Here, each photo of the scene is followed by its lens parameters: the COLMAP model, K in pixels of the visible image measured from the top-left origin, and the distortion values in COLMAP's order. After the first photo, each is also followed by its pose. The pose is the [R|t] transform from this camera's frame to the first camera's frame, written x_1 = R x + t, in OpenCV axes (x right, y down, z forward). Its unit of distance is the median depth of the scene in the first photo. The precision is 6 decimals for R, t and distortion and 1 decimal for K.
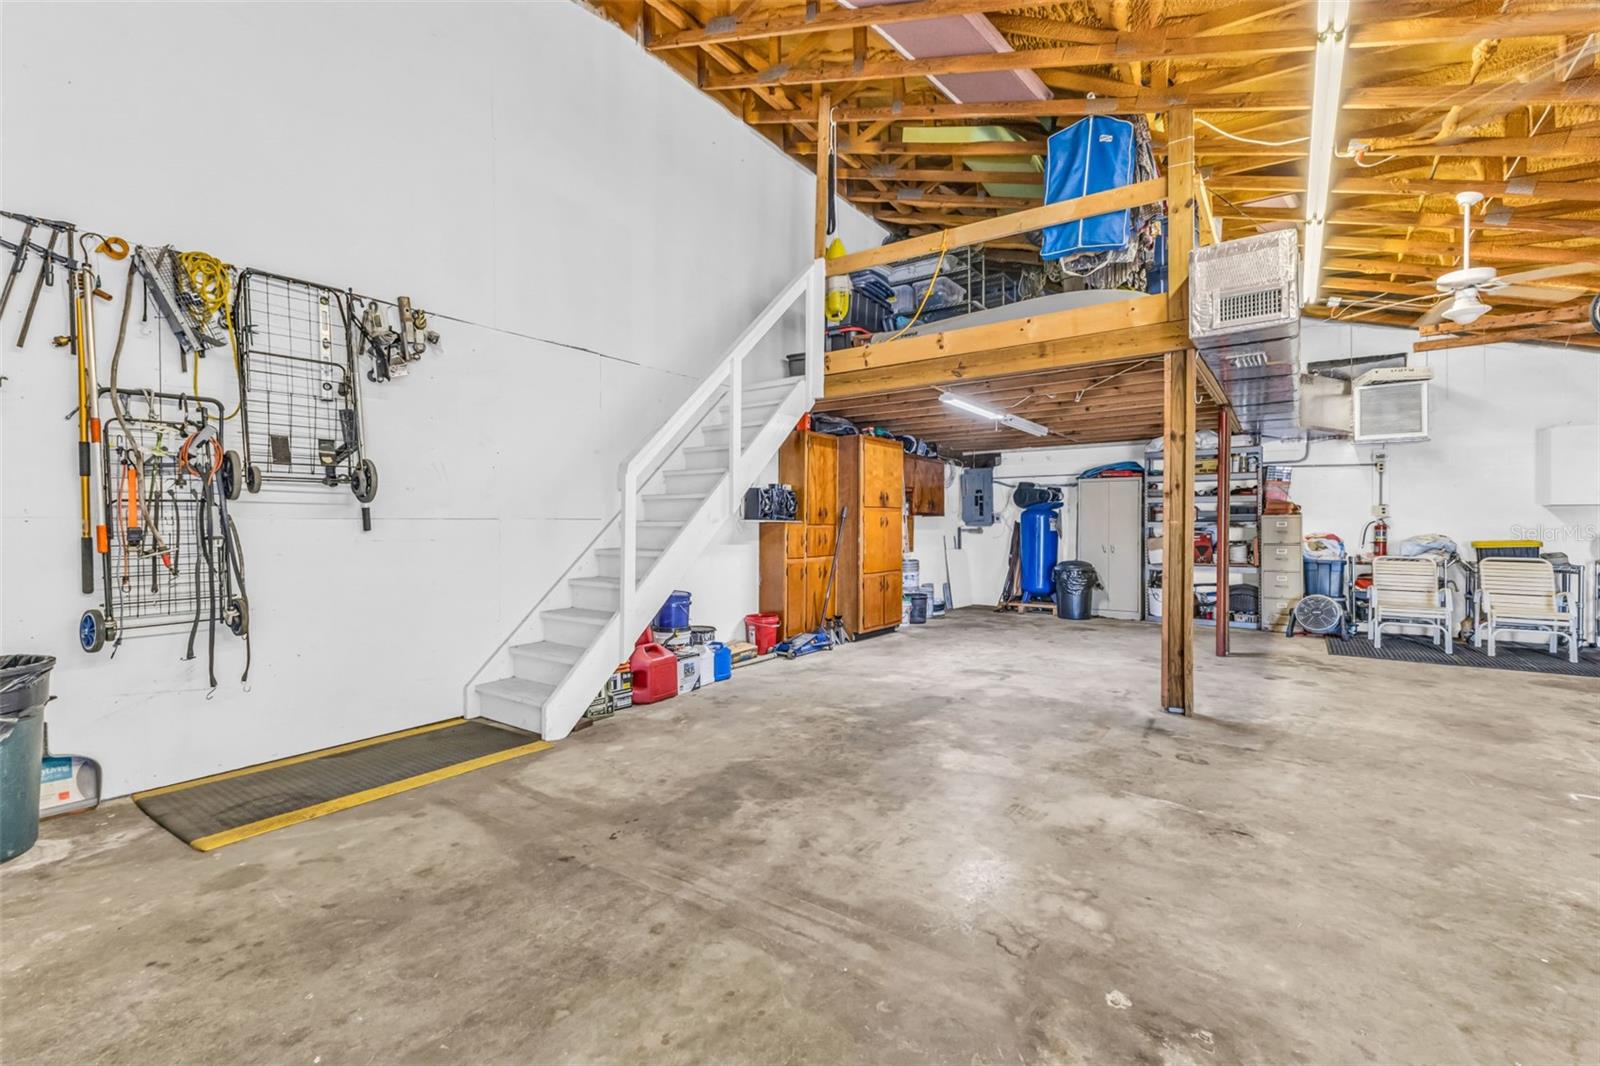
lens RADIAL K [[688.8, 0, 818.4], [0, 688.8, 529.1], [0, 0, 1]] dist [0.007039, -0.000668]
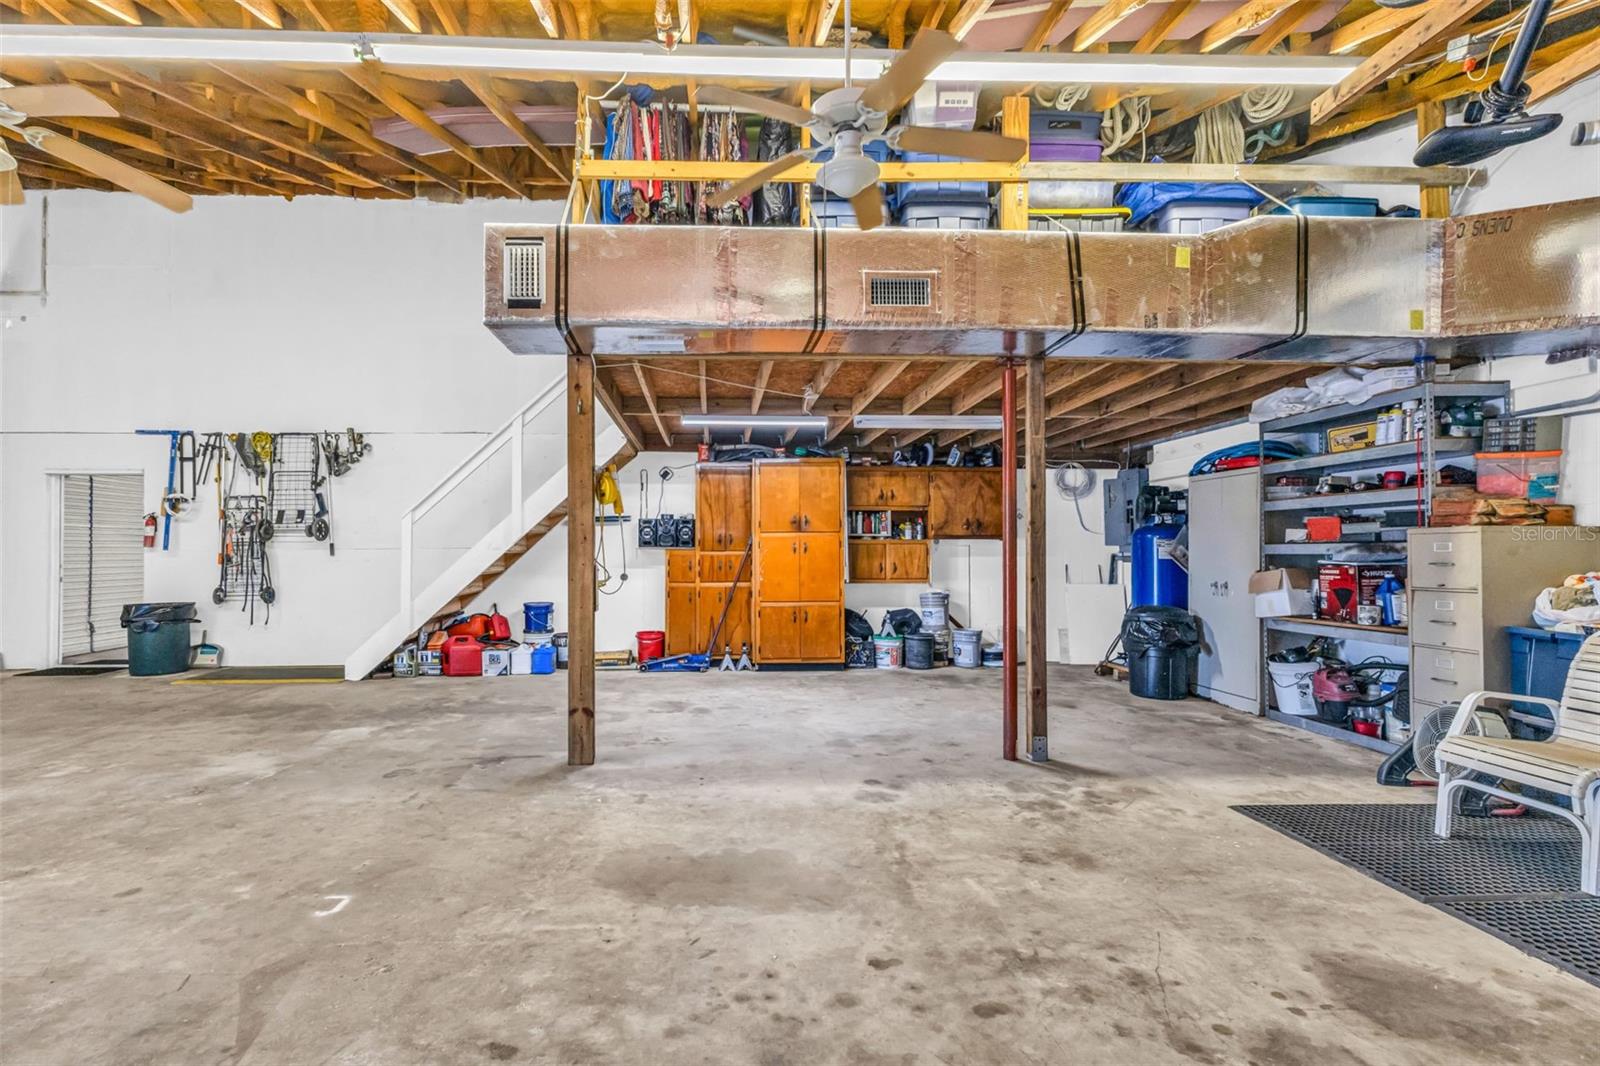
lens RADIAL K [[732.6, 0, 758.8], [0, 732.6, 543.3], [0, 0, 1]] dist [0.012369, -0.000290]
pose [[0.608513, -0.011383, -0.793462, 1.222611], [-0.001670, 0.999877, -0.015624, -0.001355], [0.793542, 0.010833, 0.608419, 0.513935]]
